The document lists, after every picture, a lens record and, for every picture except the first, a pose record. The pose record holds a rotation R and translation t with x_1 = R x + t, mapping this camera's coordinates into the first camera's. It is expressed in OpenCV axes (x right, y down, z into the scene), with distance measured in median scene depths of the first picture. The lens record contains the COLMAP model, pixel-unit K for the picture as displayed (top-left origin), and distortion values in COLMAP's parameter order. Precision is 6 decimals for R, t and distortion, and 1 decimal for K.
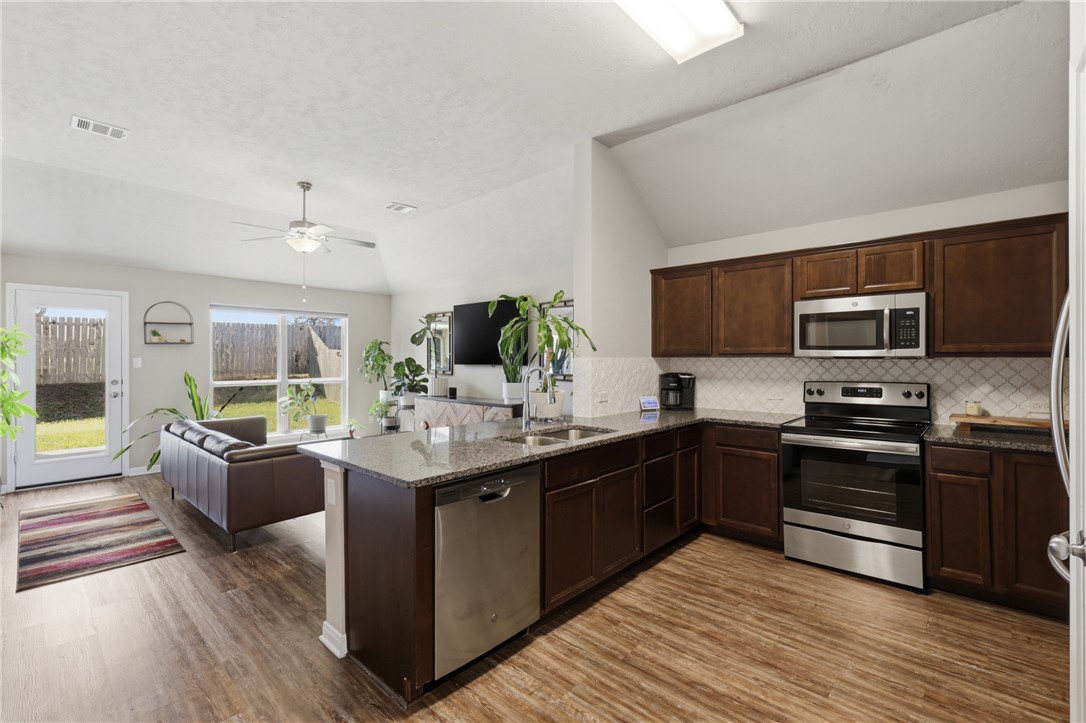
lens RADIAL K [[500.6, 0, 541.0], [0, 500.6, 358.7], [0, 0, 1]] dist [0.004147, -0.000398]
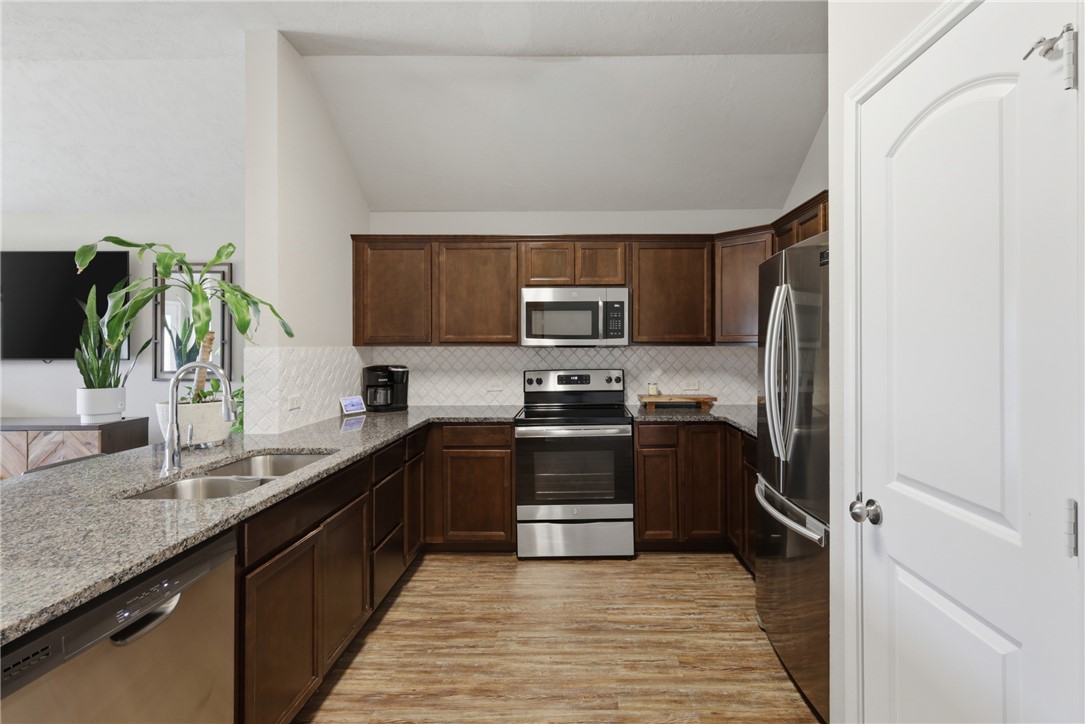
lens RADIAL K [[500.1, 0, 551.5], [0, 500.1, 346.7], [0, 0, 1]] dist [0.004147, -0.000398]
pose [[0.732470, -0.001032, 0.680798, -0.111074], [0.003109, 0.999993, -0.001829, -0.000137], [-0.680792, 0.003457, 0.732469, 0.279389]]
